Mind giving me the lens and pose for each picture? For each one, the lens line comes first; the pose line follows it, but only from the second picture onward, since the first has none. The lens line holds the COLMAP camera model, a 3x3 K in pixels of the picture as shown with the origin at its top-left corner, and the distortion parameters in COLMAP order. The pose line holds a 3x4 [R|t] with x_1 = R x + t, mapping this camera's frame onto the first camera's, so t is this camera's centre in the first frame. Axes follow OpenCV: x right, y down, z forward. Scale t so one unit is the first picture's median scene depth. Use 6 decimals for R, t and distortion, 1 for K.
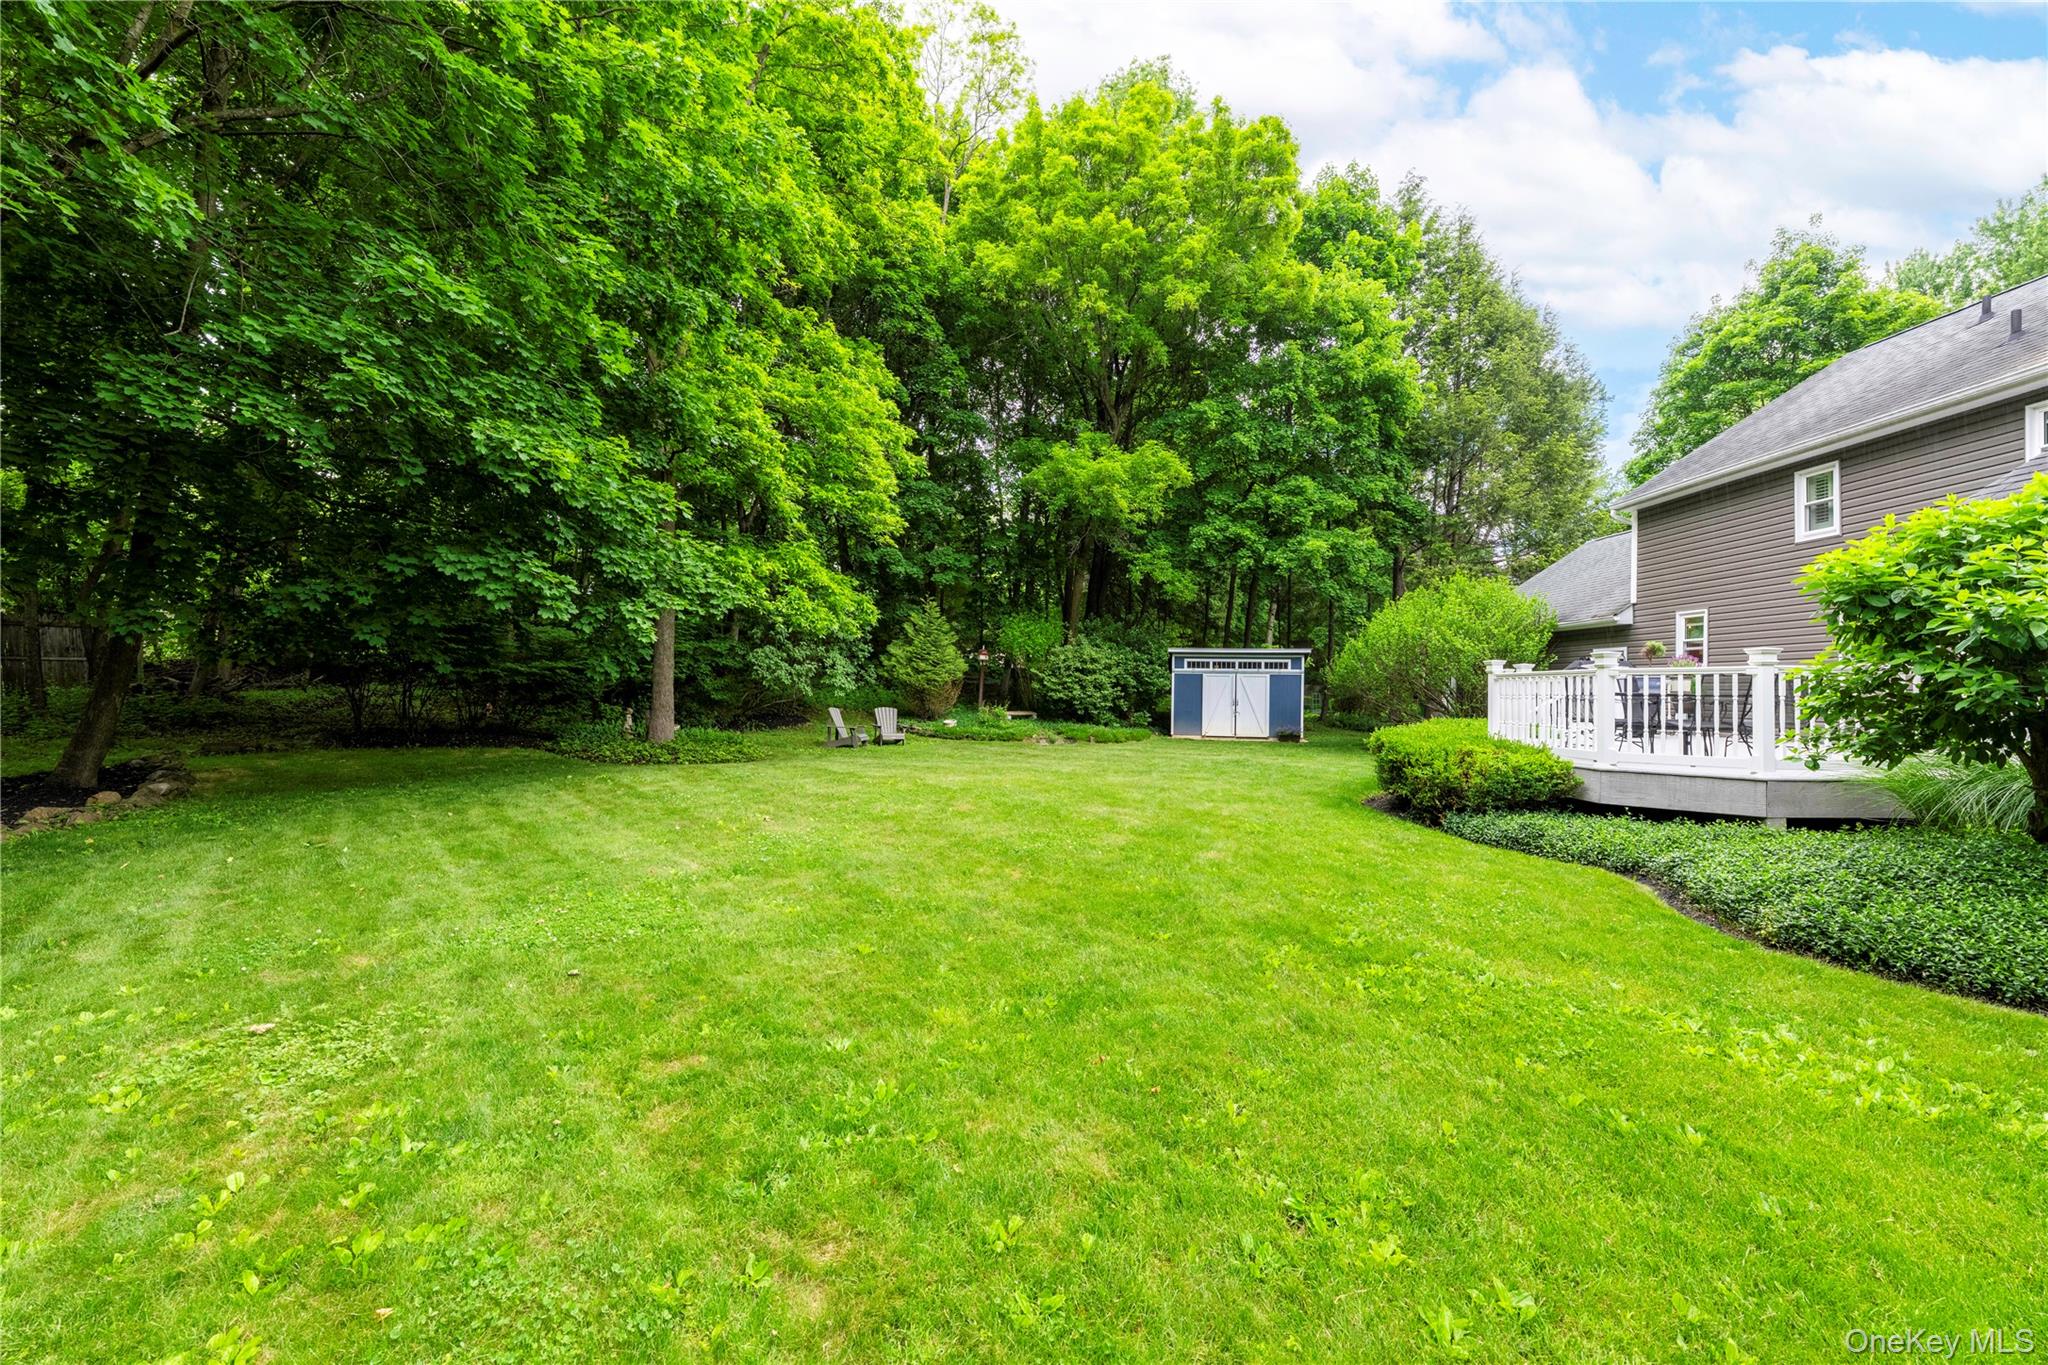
lens RADIAL K [[809.7, 0, 1025.7], [0, 809.7, 682.1], [0, 0, 1]] dist [0.001442, 0.000590]
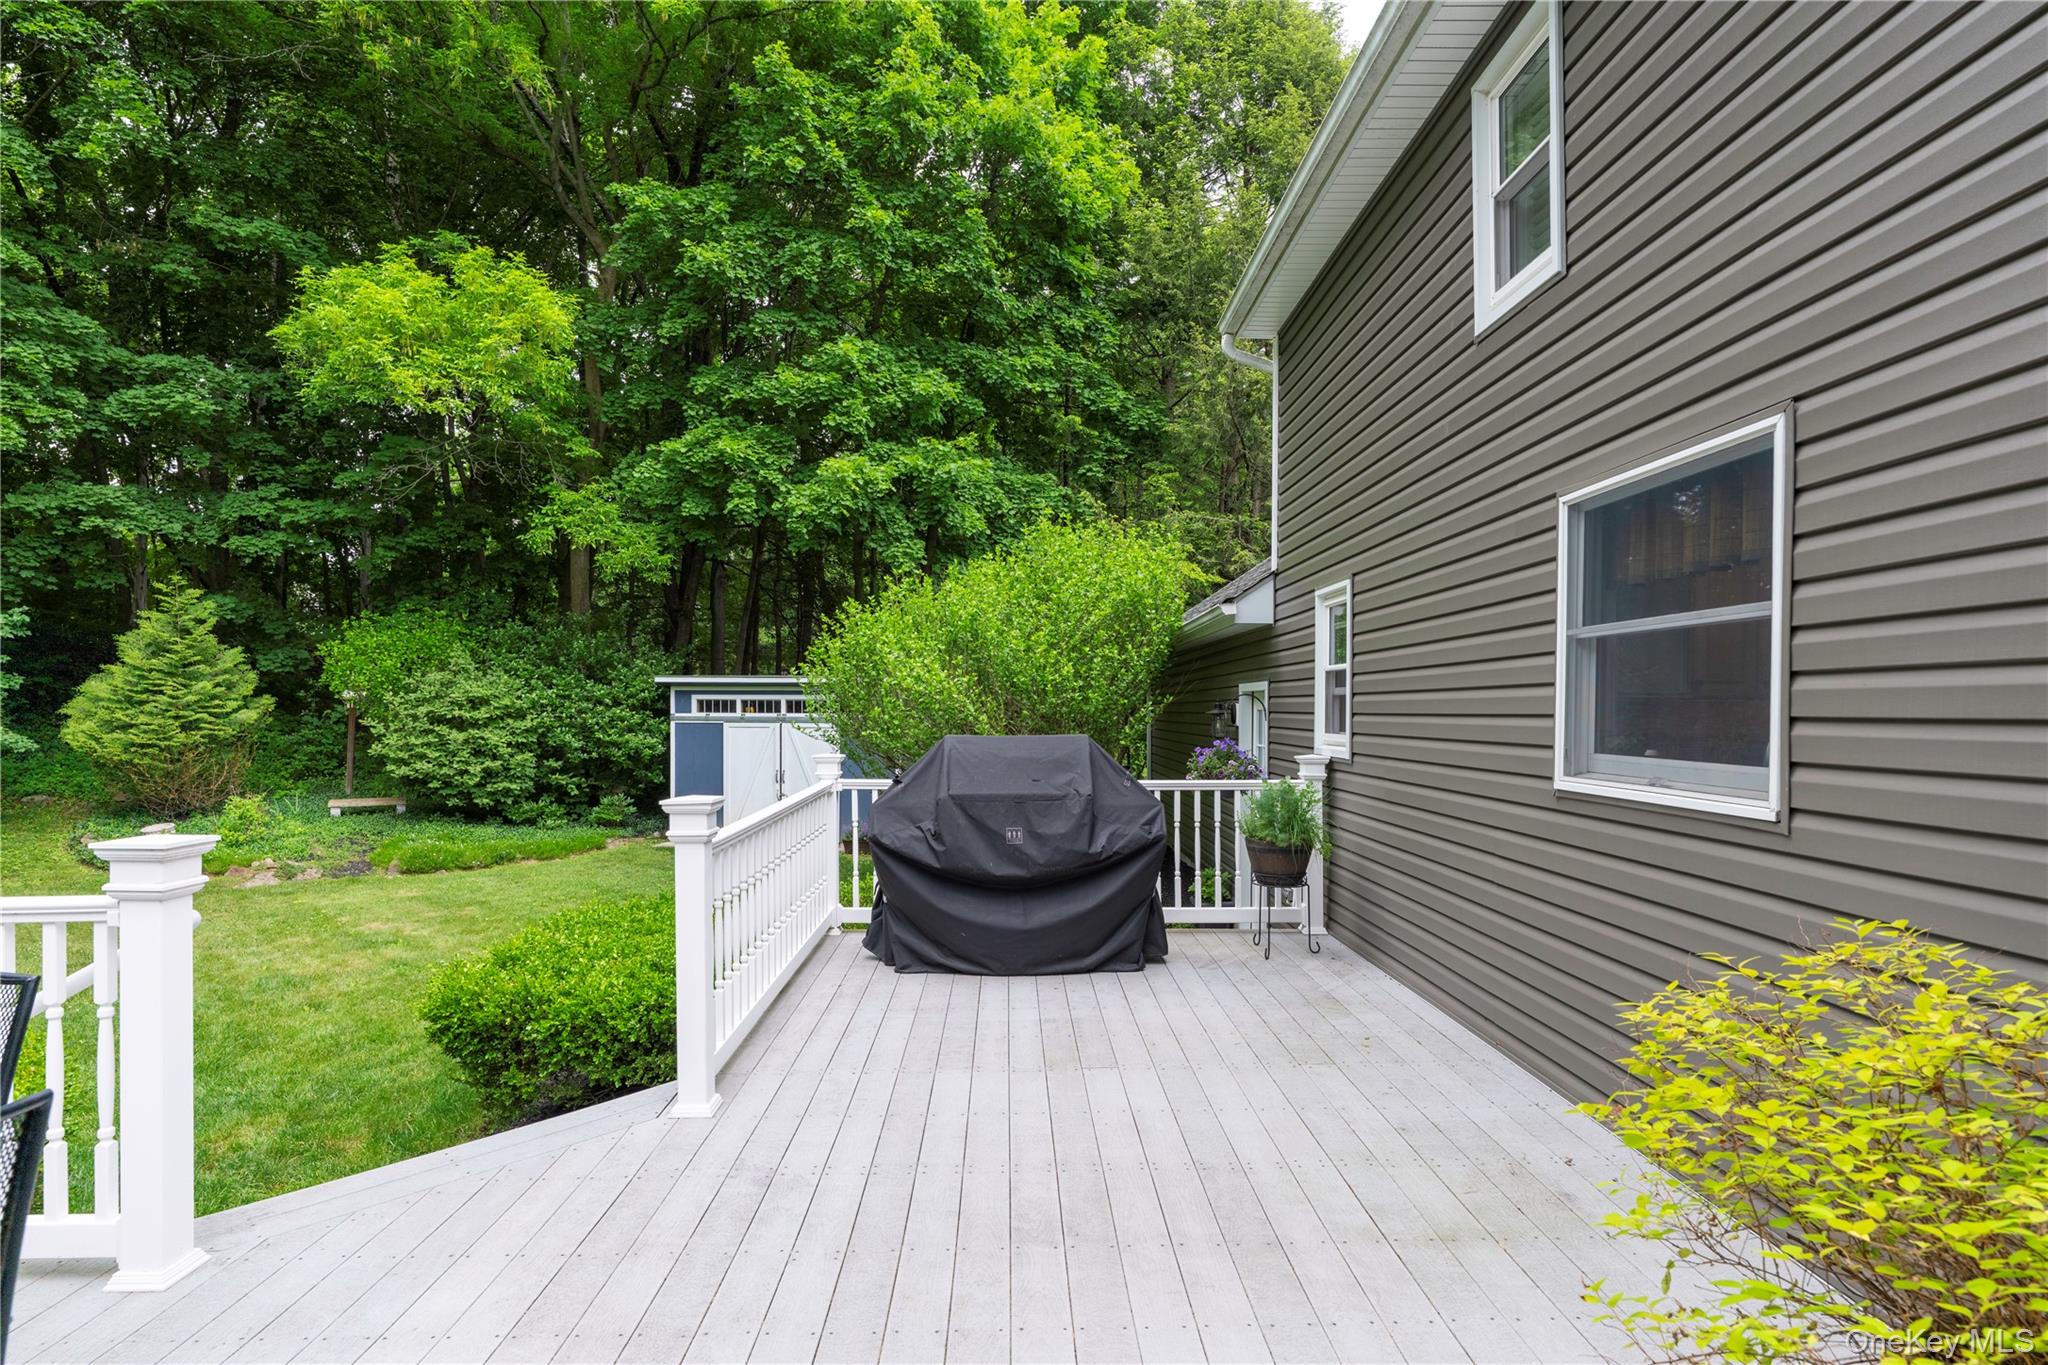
lens RADIAL K [[1028.6, 0, 1022.0], [0, 1028.6, 704.8], [0, 0, 1]] dist [0.004973, -0.001717]
pose [[0.999558, -0.003829, 0.029476, 0.411676], [0.003858, 0.999992, -0.000934, -0.021803], [-0.029472, 0.001048, 0.999565, 0.339364]]
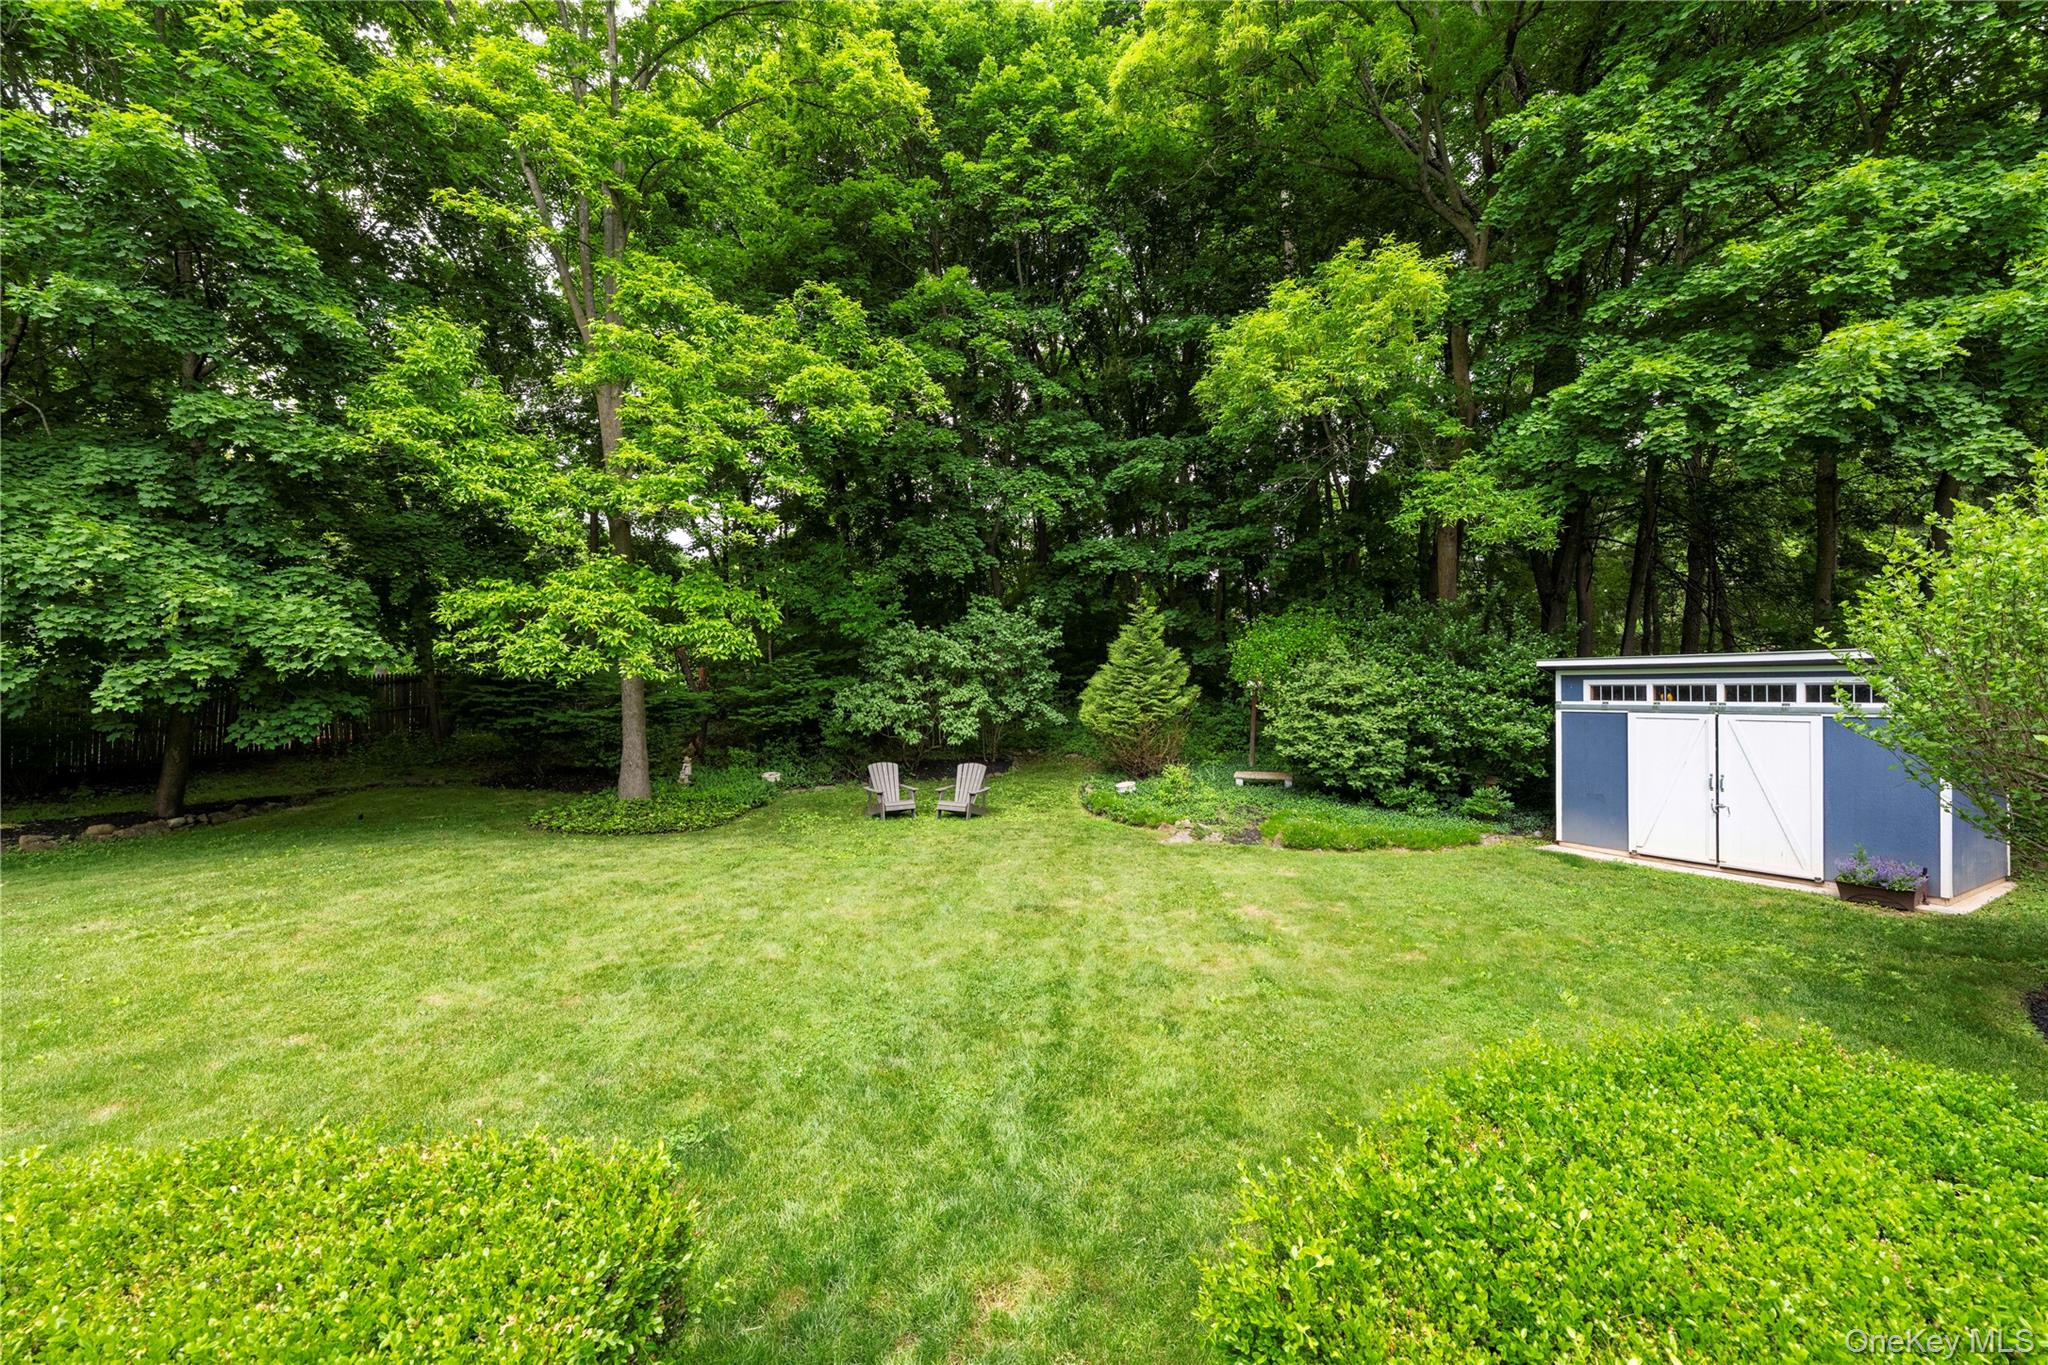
lens RADIAL K [[809.7, 0, 1033.5], [0, 809.7, 694.1], [0, 0, 1]] dist [0.001442, 0.000590]
pose [[0.669591, -0.005029, -0.742713, 0.346228], [0.003366, 0.999987, -0.003736, -0.021011], [0.742722, 0.000002, 0.669599, 0.480969]]
